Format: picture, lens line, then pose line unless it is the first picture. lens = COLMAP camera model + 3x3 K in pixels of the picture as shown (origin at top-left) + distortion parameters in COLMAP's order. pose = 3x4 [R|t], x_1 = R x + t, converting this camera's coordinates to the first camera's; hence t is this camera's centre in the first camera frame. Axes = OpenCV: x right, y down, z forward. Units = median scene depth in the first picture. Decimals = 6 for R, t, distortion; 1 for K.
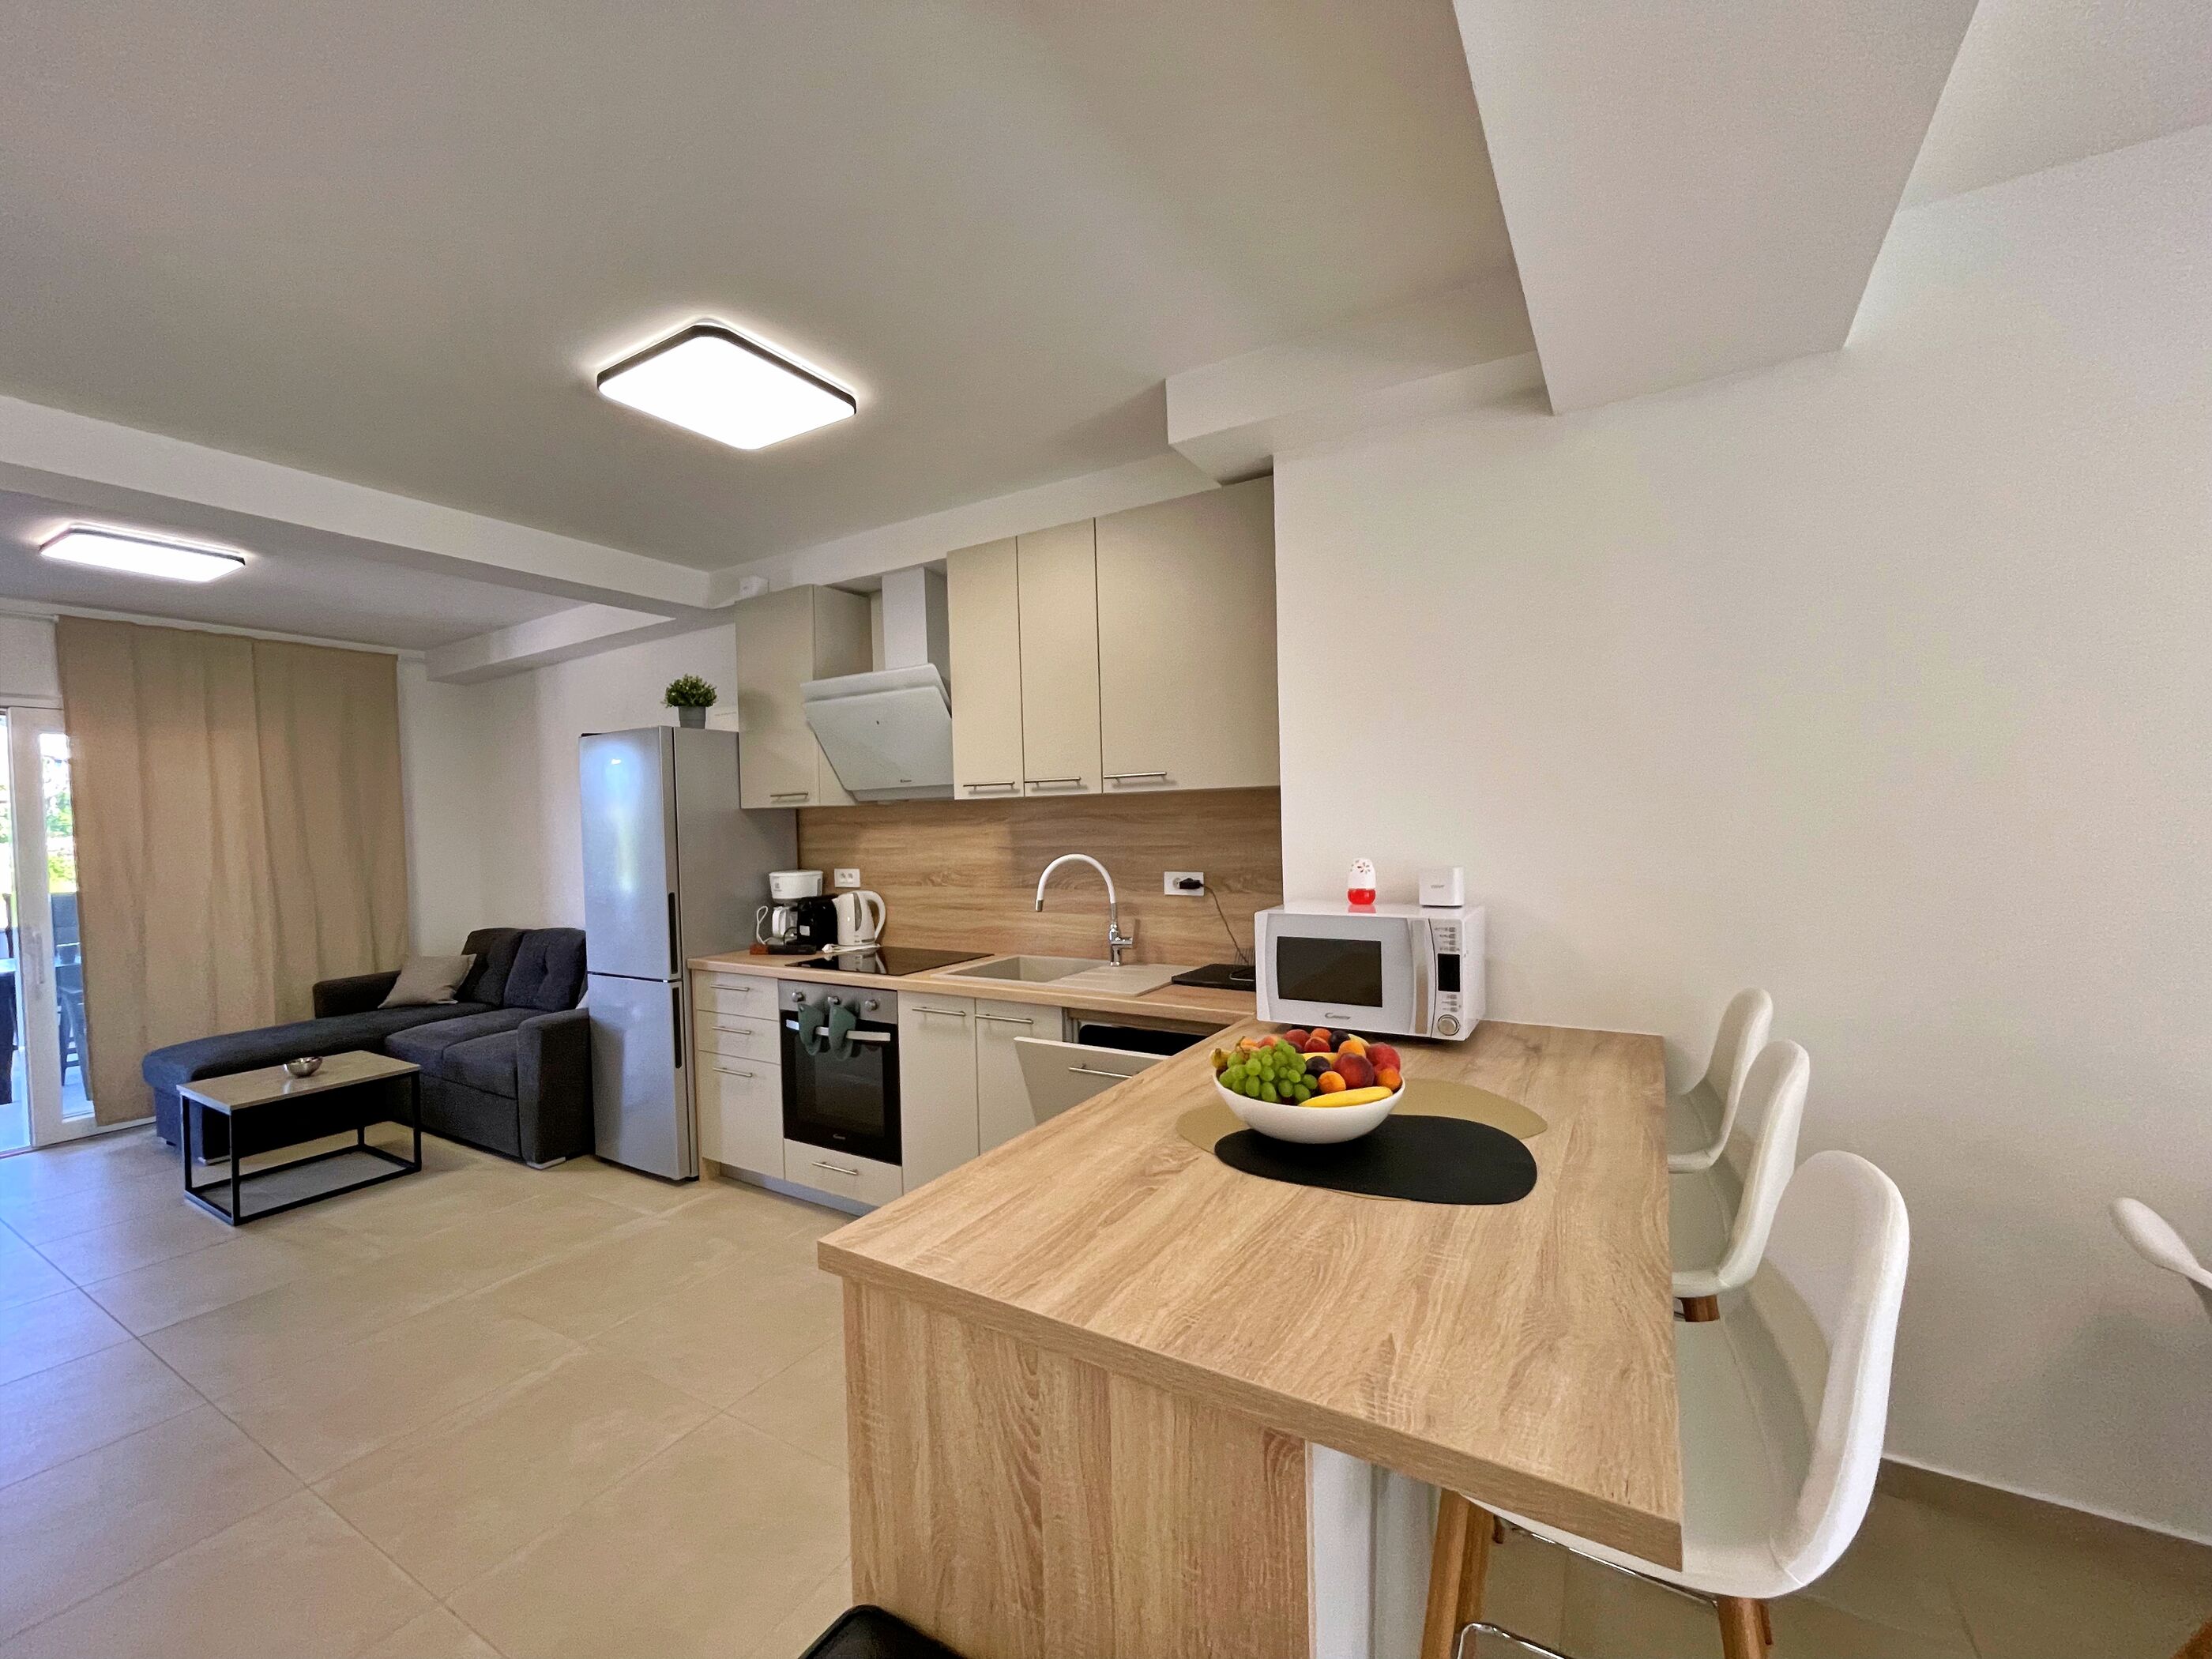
lens RADIAL K [[893.8, 0, 1103.8], [0, 893.8, 837.7], [0, 0, 1]] dist [-0.009186, 0.000209]
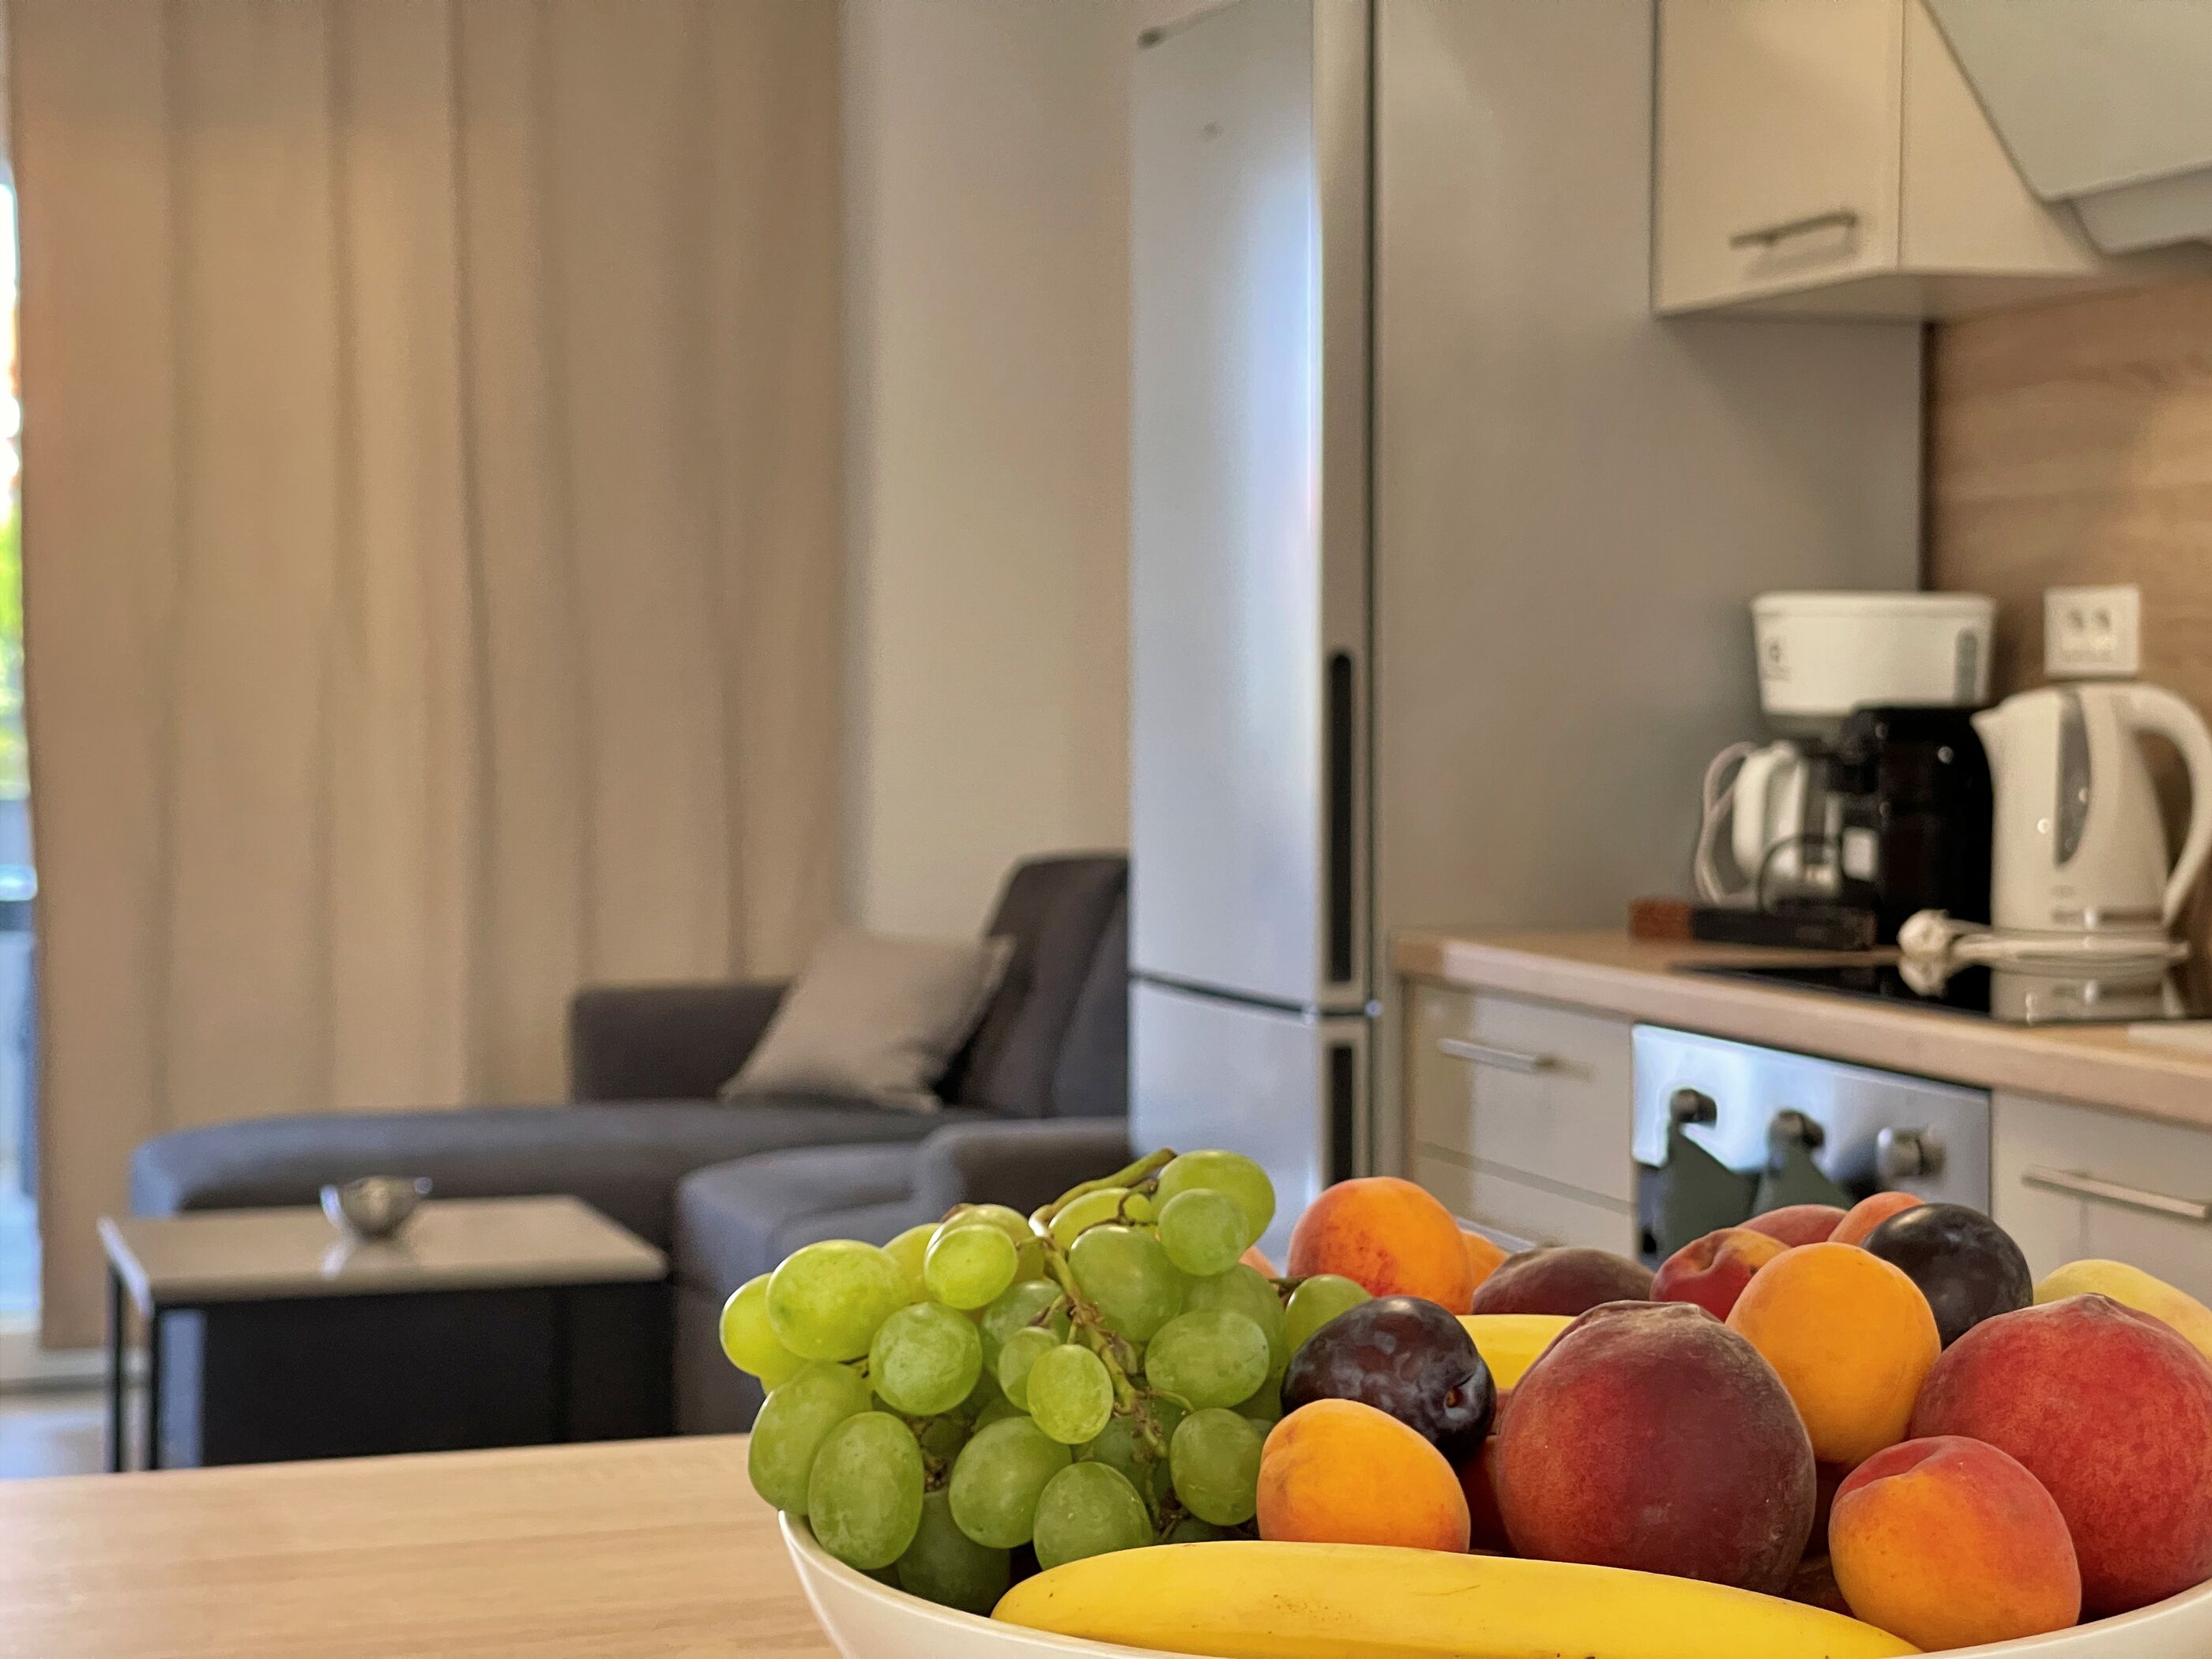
lens RADIAL K [[4197.2, 0, 1106.0], [0, 4197.2, 829.5], [0, 0, 1]] dist [0.078958, 0.205680]
pose [[0.748494, 0.053818, -0.660954, 0.238448], [-0.035424, 0.998523, 0.041188, 0.069407], [0.662194, -0.007415, 0.749296, 0.107417]]
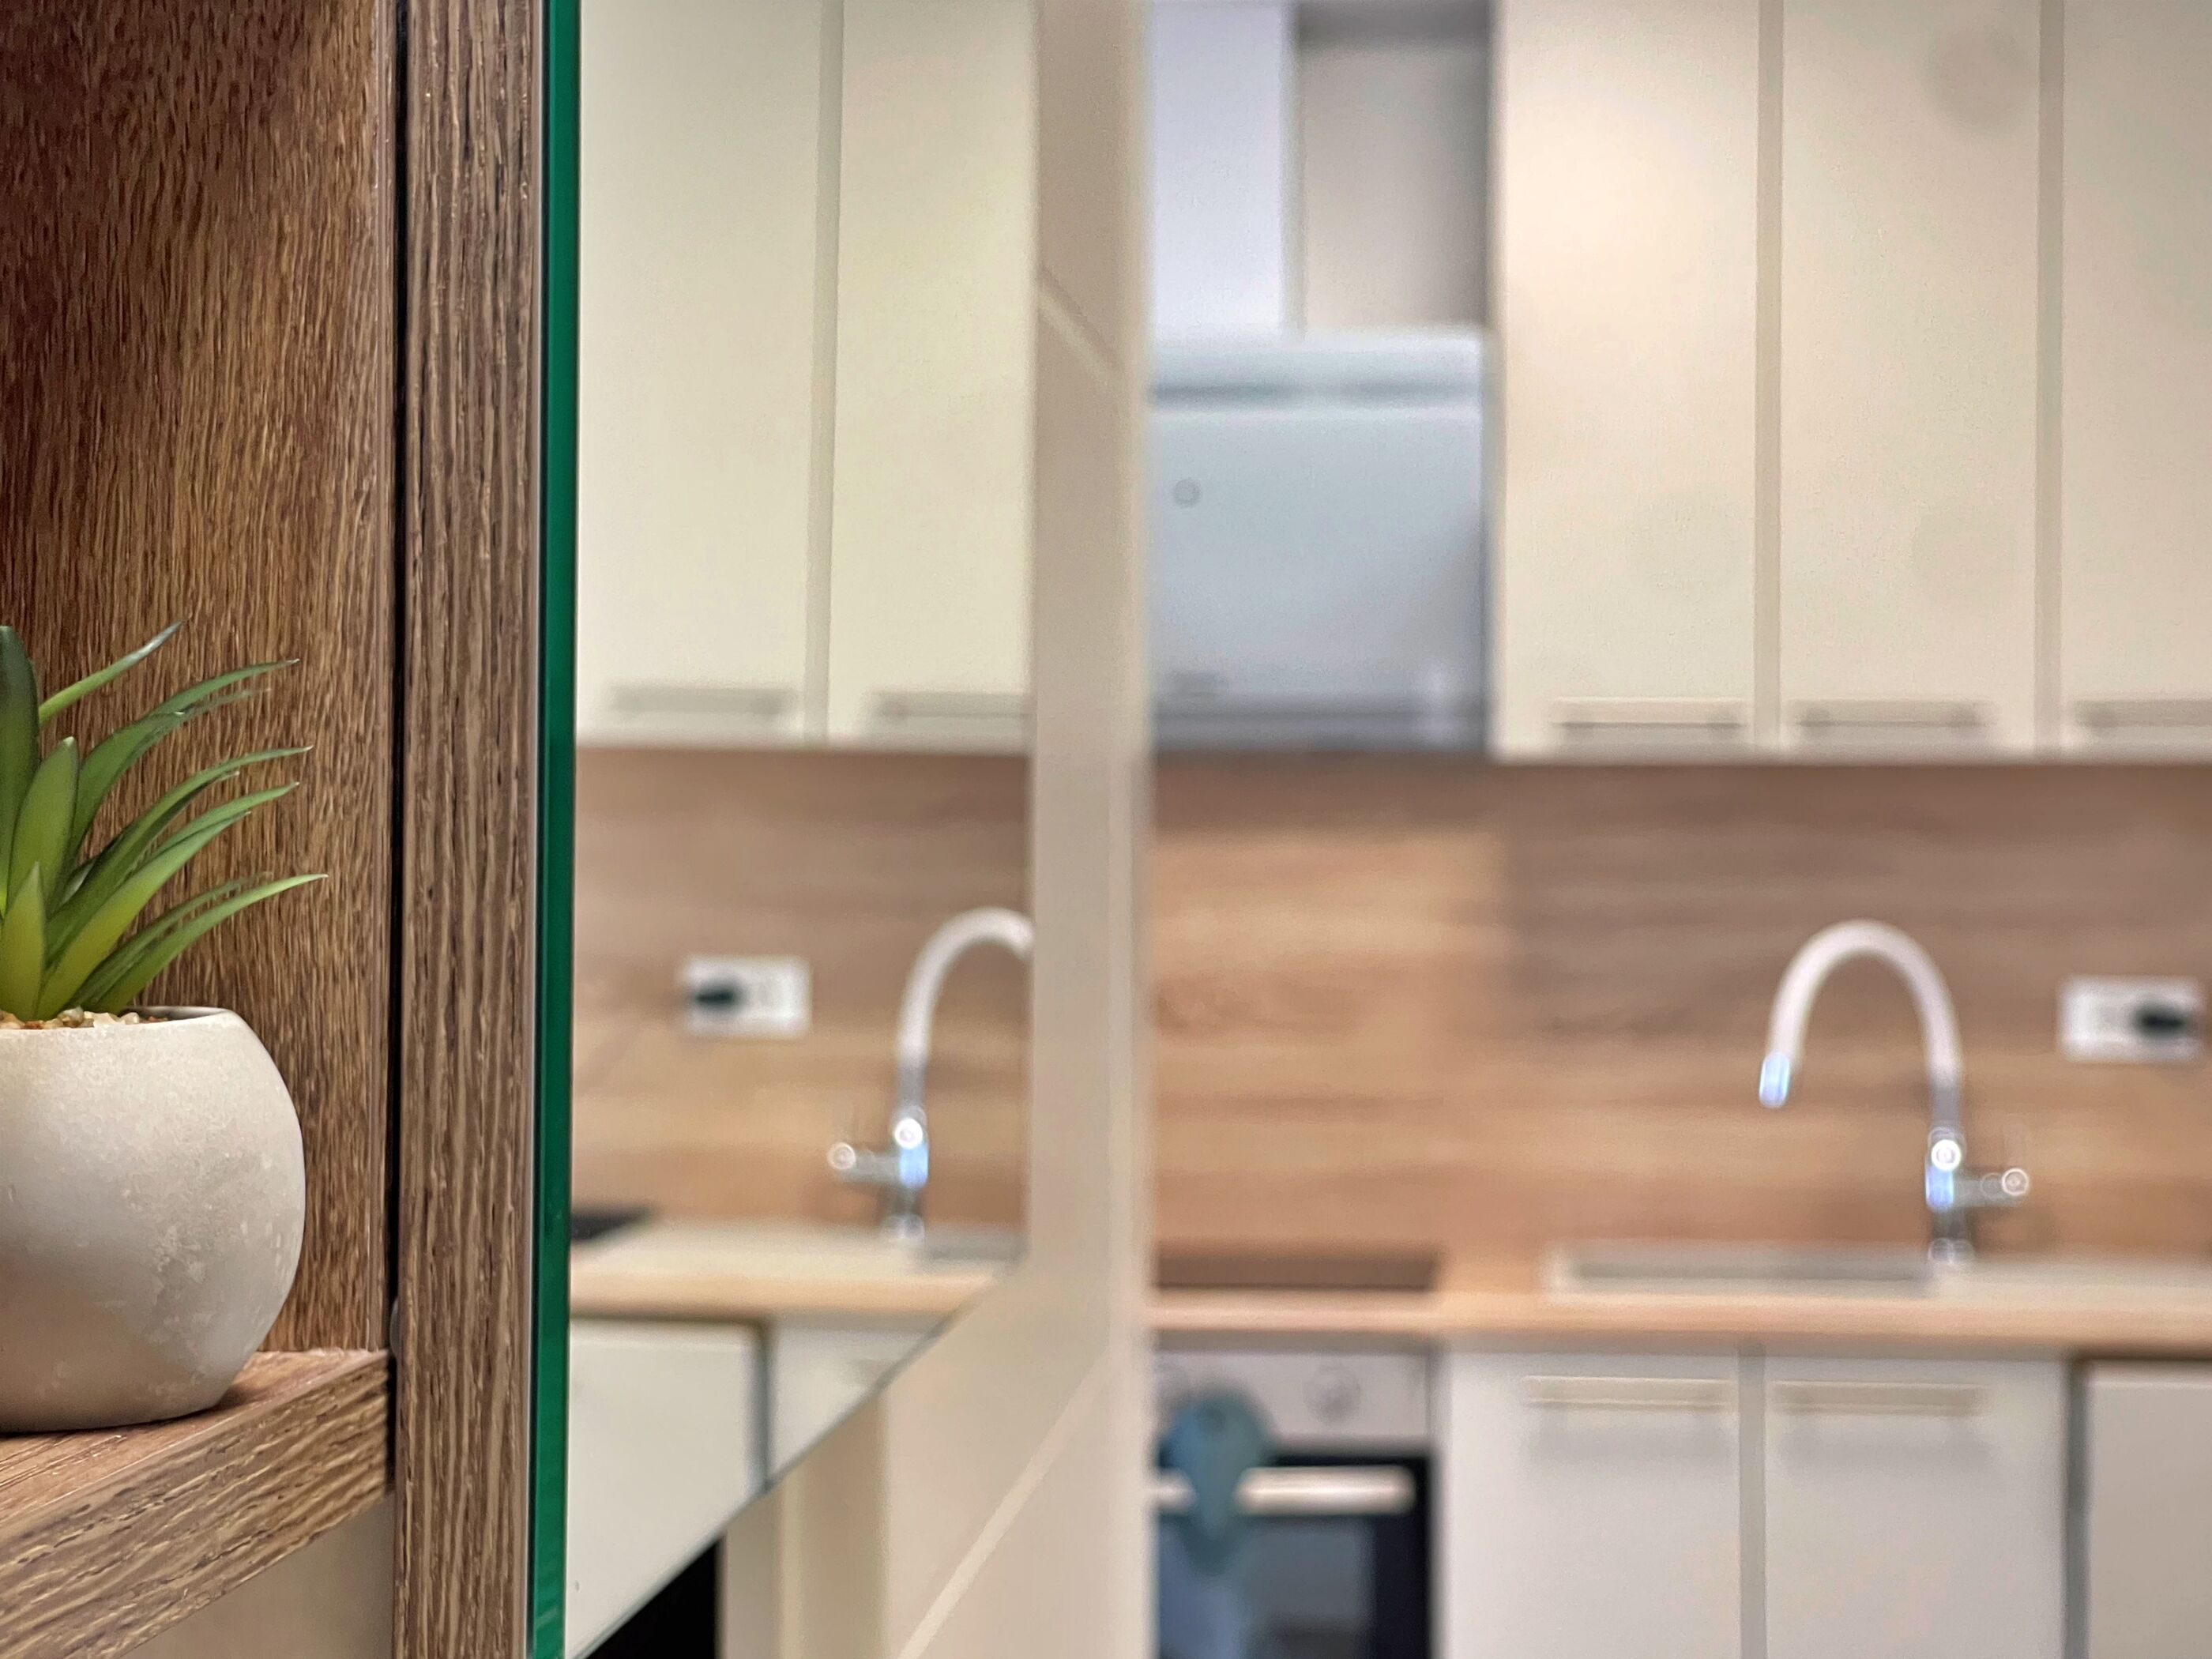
lens RADIAL K [[4197.2, 0, 1106.0], [0, 4197.2, 829.5], [0, 0, 1]] dist [0.078958, 0.205680]
pose [[0.905870, 0.029064, 0.422557, -0.889067], [-0.016367, 0.999300, -0.033646, 0.036047], [-0.423239, 0.023563, 0.905711, -0.293388]]
